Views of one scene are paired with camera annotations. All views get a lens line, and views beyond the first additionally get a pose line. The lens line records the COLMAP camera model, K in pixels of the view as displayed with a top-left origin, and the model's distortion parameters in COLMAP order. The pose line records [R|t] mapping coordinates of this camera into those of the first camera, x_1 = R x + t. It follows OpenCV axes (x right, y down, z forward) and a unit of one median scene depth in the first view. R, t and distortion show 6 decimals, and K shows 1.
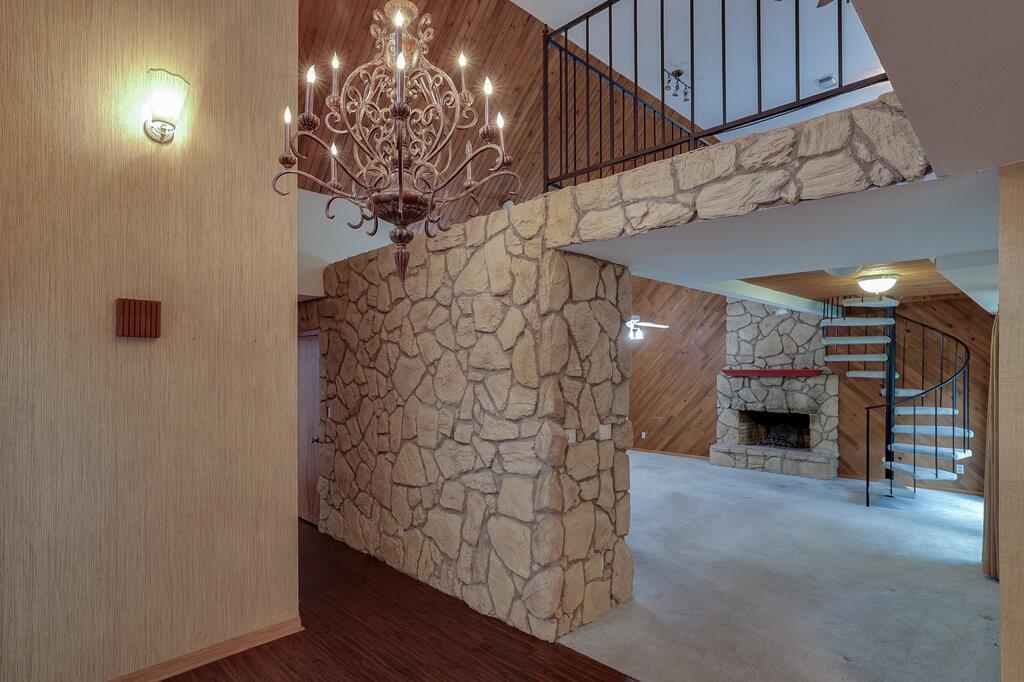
lens RADIAL K [[530.6, 0, 490.2], [0, 530.6, 364.8], [0, 0, 1]] dist [0.000052, -0.000319]
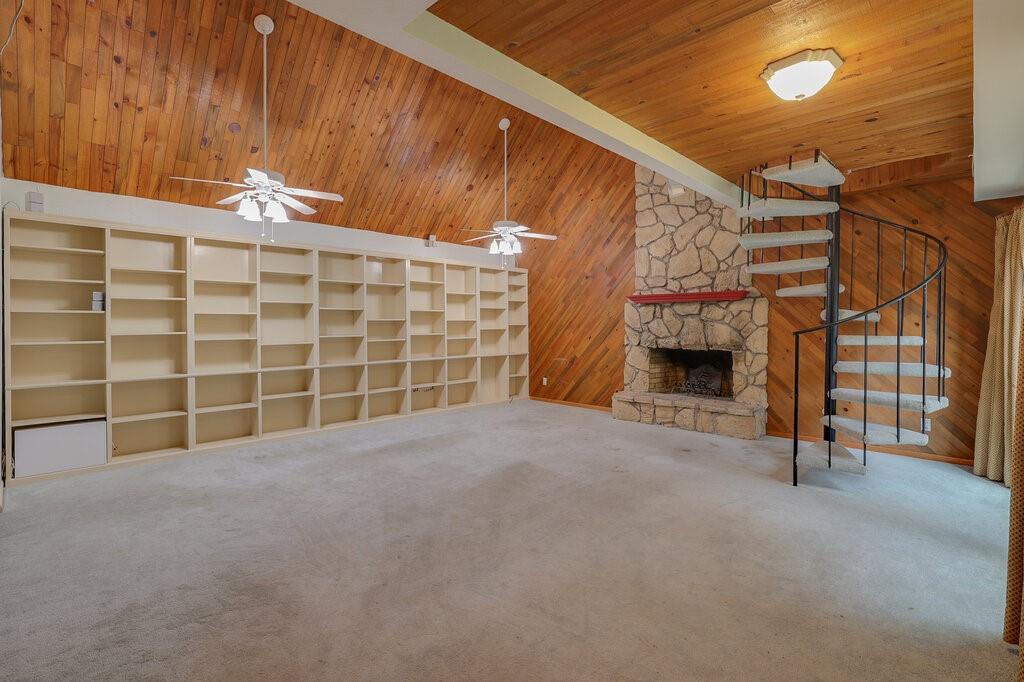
lens RADIAL K [[486.8, 0, 511.7], [0, 486.8, 324.9], [0, 0, 1]] dist [-0.017769, 0.000421]
pose [[0.999133, 0.004196, 0.041425, 0.269179], [-0.004475, 0.999968, 0.006657, 0.054357], [-0.041396, -0.006837, 0.999119, 0.337285]]
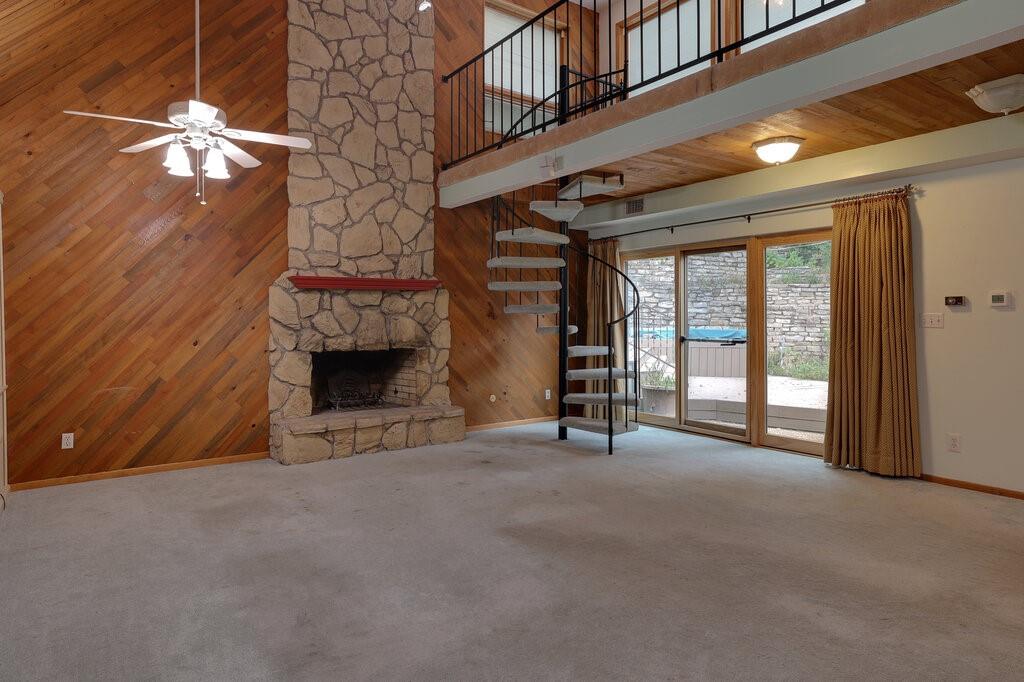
lens RADIAL K [[590.8, 0, 485.7], [0, 590.8, 316.7], [0, 0, 1]] dist [0.001256, 0.000744]
pose [[0.165210, 0.008150, 0.986225, -0.110210], [0.004699, 0.999948, -0.009050, 0.062681], [-0.986247, 0.006130, 0.165163, 0.818540]]
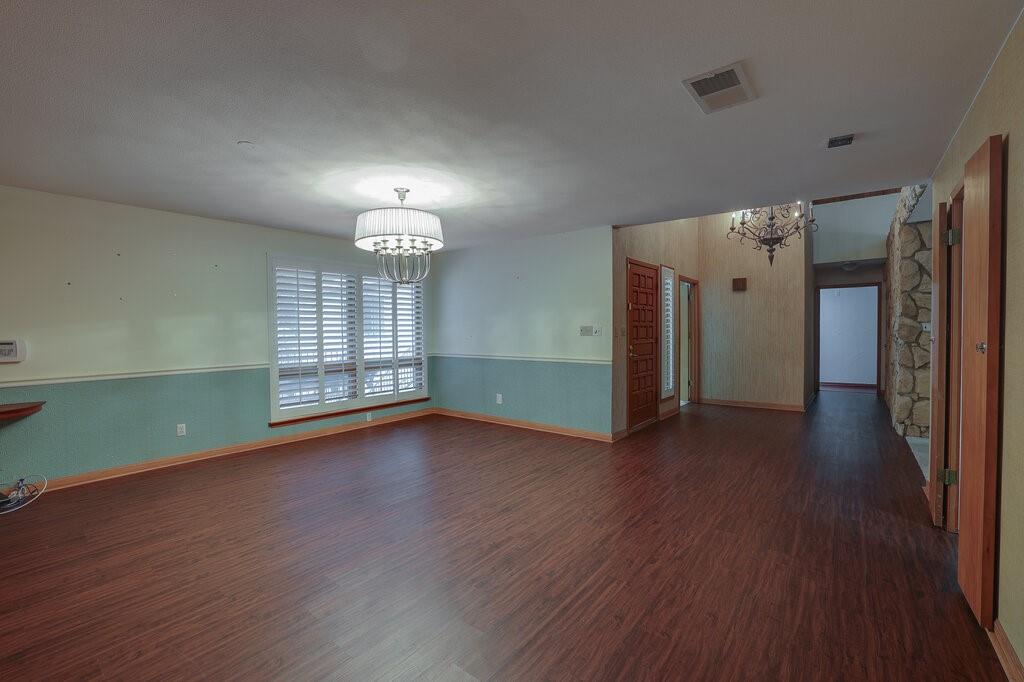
lens RADIAL K [[441.4, 0, 512.0], [0, 441.4, 341.0], [0, 0, 1]] dist [-0.000376, 0.000167]
pose [[0.144904, 0.026531, -0.989090, 0.627205], [0.001258, 0.999635, 0.026998, 0.063350], [0.989445, -0.005157, 0.144818, -0.251085]]
